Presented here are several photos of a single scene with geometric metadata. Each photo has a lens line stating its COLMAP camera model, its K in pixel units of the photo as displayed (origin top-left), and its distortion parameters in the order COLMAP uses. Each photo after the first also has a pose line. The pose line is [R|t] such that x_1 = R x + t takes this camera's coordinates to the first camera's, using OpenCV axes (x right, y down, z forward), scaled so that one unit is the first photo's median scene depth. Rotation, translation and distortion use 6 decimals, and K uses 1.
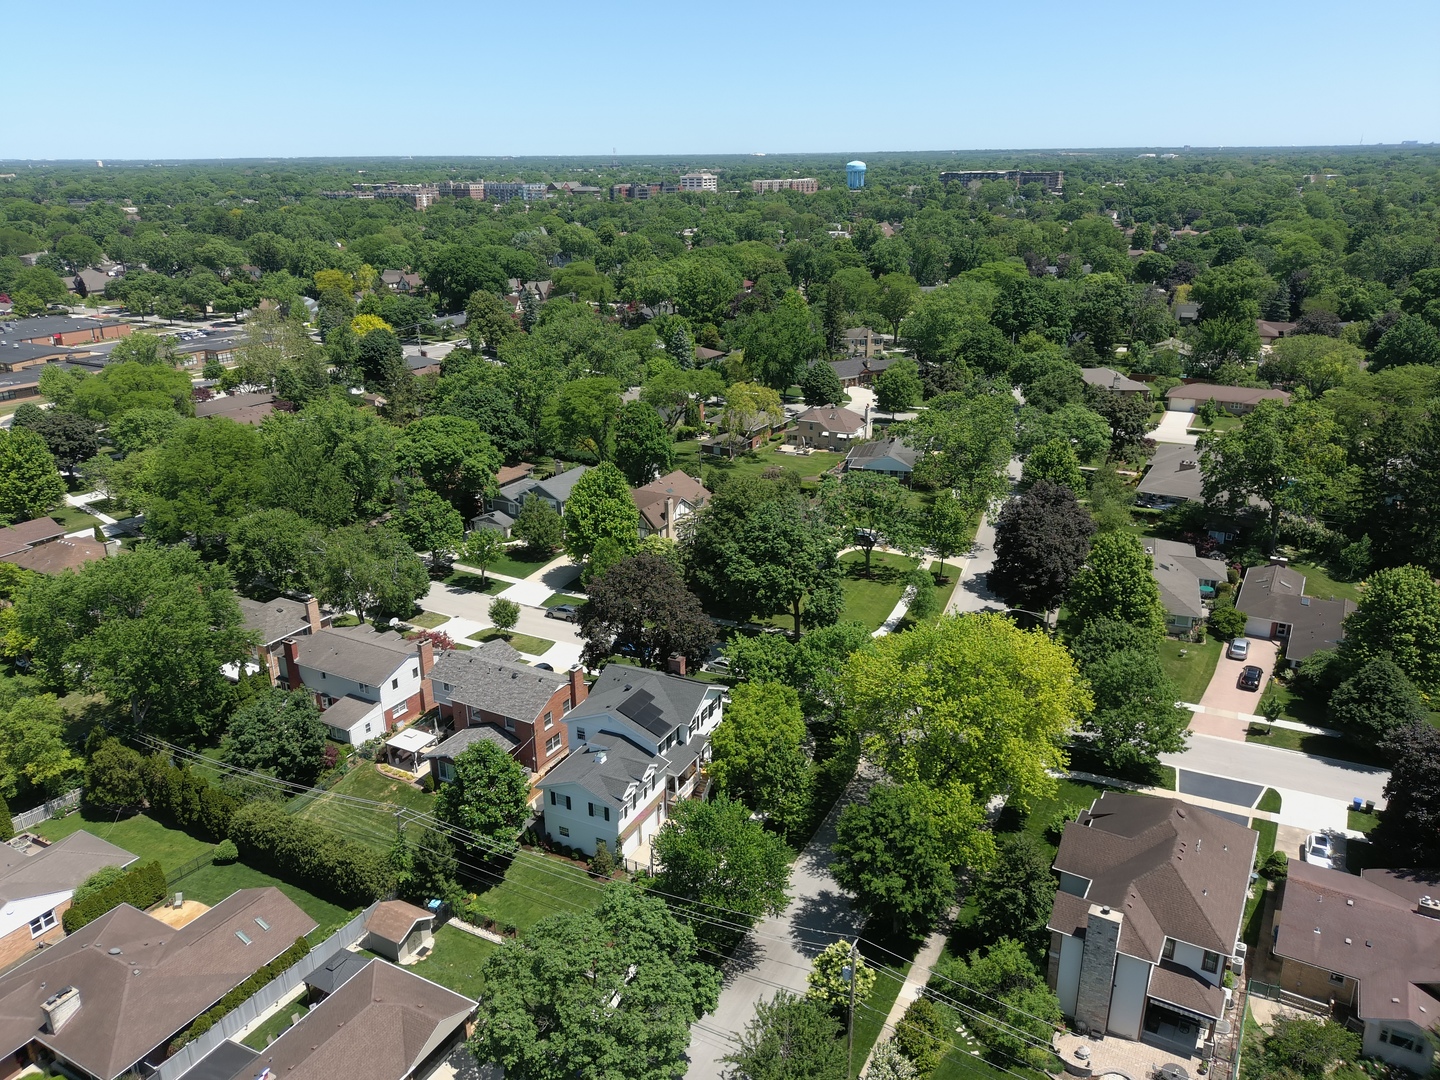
lens RADIAL K [[1063.0, 0, 720.0], [0, 1063.0, 540.0], [0, 0, 1]] dist [0.092378, -0.140204]
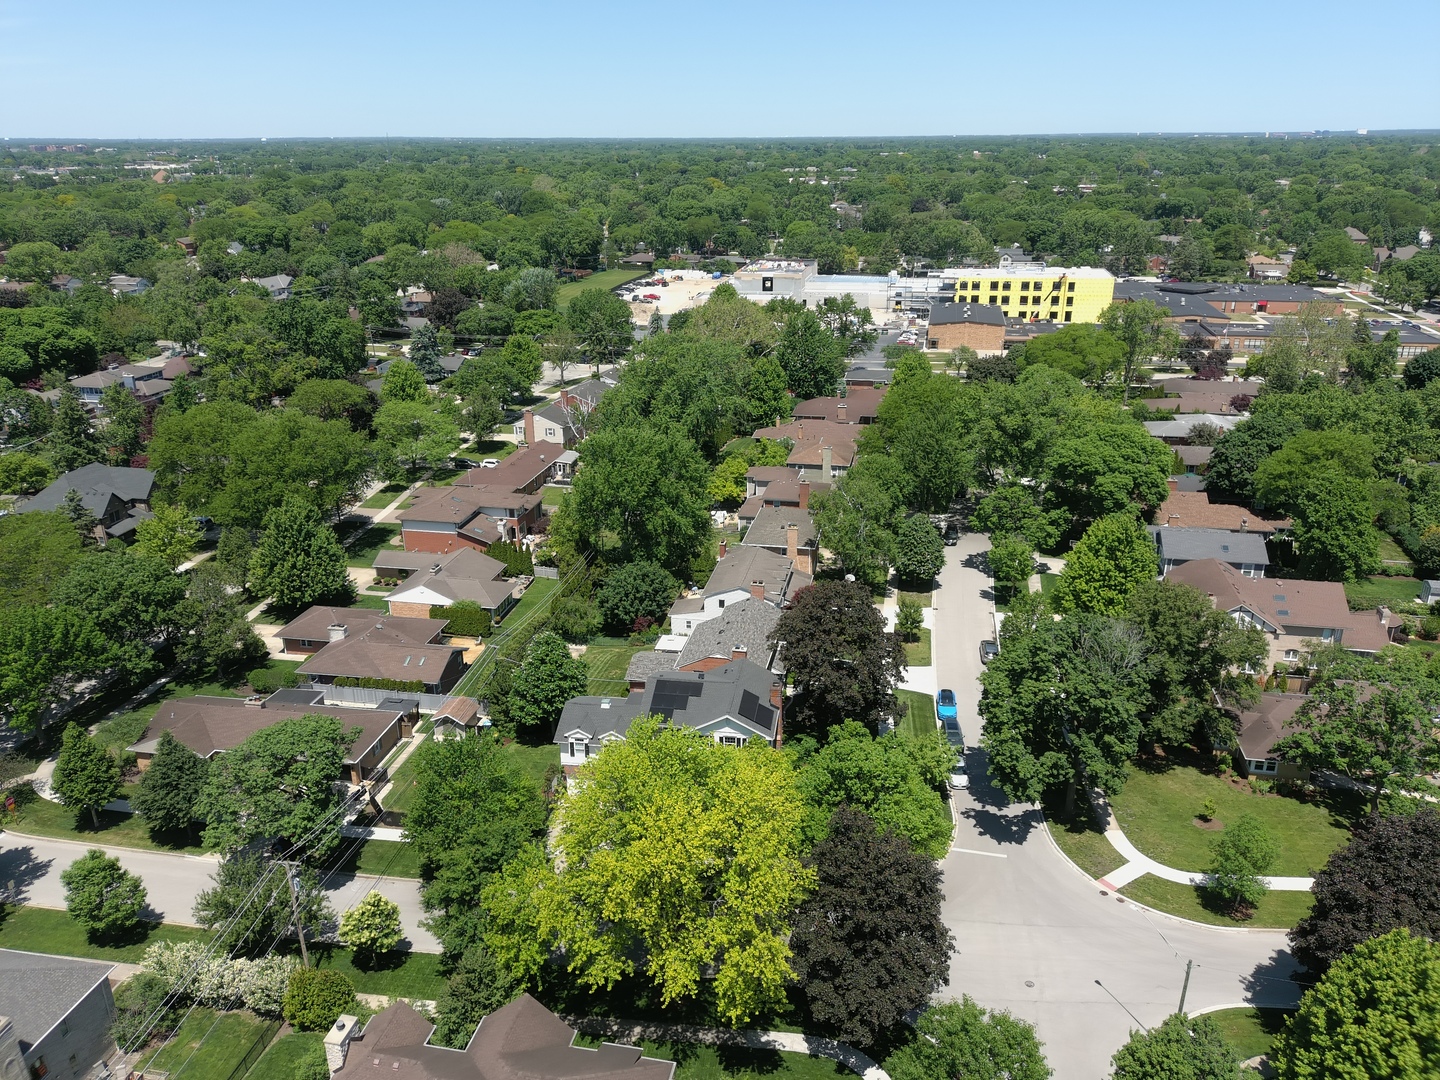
lens RADIAL K [[1063.0, 0, 720.0], [0, 1063.0, 540.0], [0, 0, 1]] dist [0.092378, -0.140204]
pose [[0.312961, 0.339851, -0.886880, 0.713353], [-0.315770, 0.917900, 0.240309, -0.210363], [0.895737, 0.204842, 0.394581, 0.558348]]
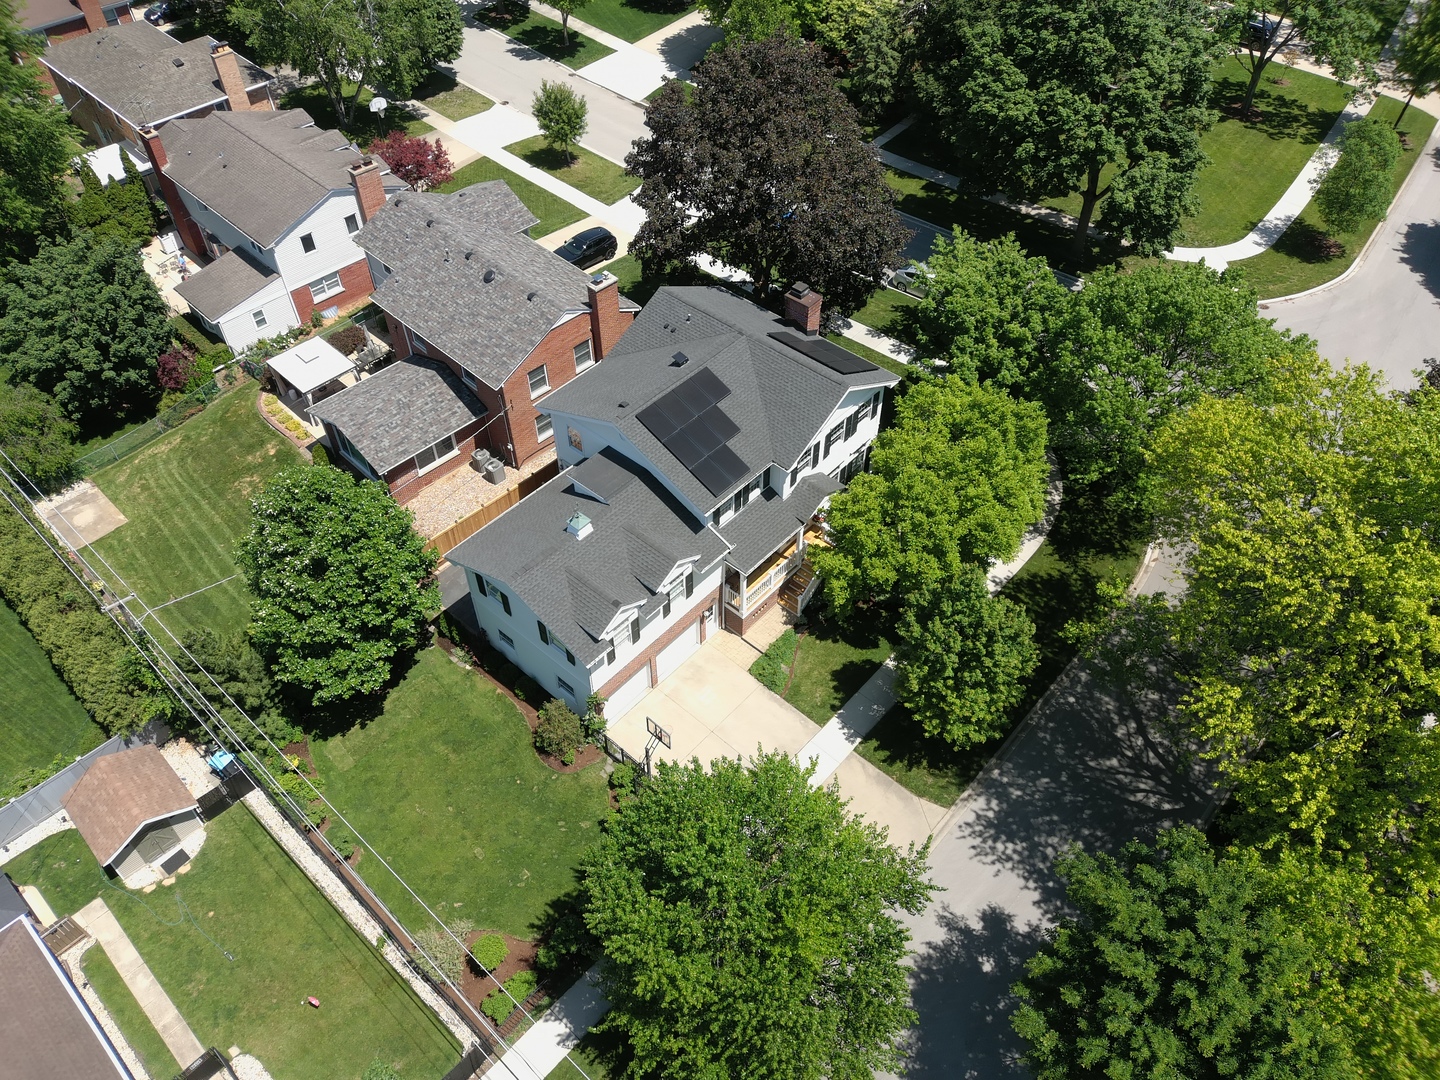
lens RADIAL K [[1063.0, 0, 720.0], [0, 1063.0, 540.0], [0, 0, 1]] dist [0.092378, -0.140204]
pose [[0.966583, 0.195868, -0.165388, 0.022625], [-0.095811, 0.874418, 0.475619, -0.015964], [0.237777, -0.443879, 0.863964, 0.528391]]
